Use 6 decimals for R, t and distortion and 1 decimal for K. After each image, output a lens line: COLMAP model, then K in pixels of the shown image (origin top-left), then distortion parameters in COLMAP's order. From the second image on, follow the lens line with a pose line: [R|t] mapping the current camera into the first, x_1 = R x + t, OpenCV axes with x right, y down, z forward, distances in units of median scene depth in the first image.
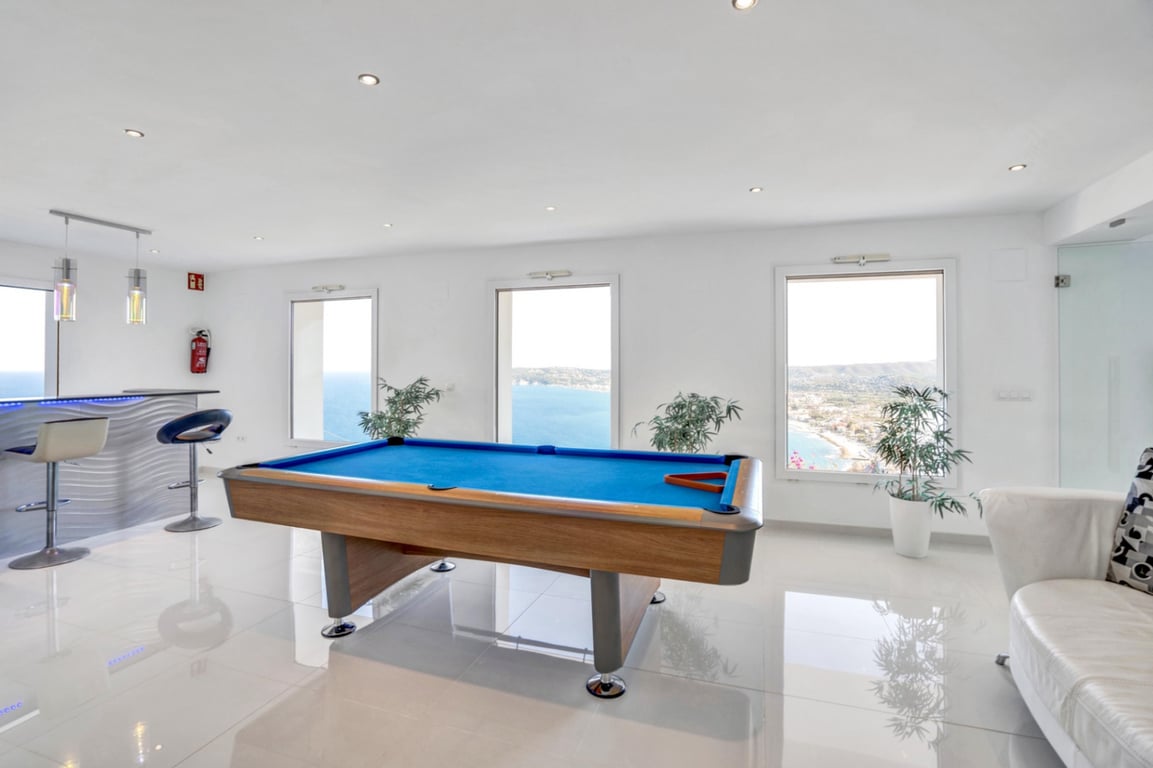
lens RADIAL K [[541.6, 0, 575.8], [0, 541.6, 354.0], [0, 0, 1]] dist [-0.050927, 0.017621]
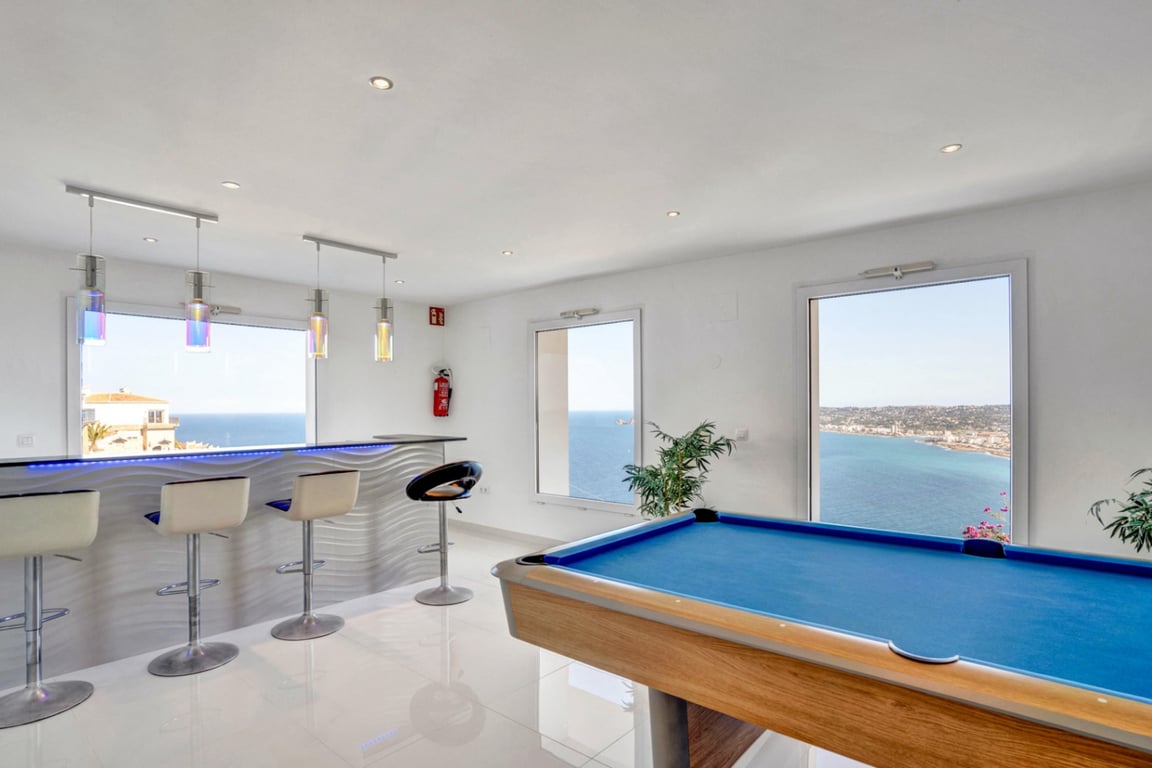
lens RADIAL K [[569.9, 0, 580.9], [0, 569.9, 385.7], [0, 0, 1]] dist [-0.036315, 0.019128]
pose [[0.938155, -0.020253, -0.345623, -0.193874], [0.016604, 0.999771, -0.013515, 0.000673], [0.345817, 0.006941, 0.938276, 0.218056]]
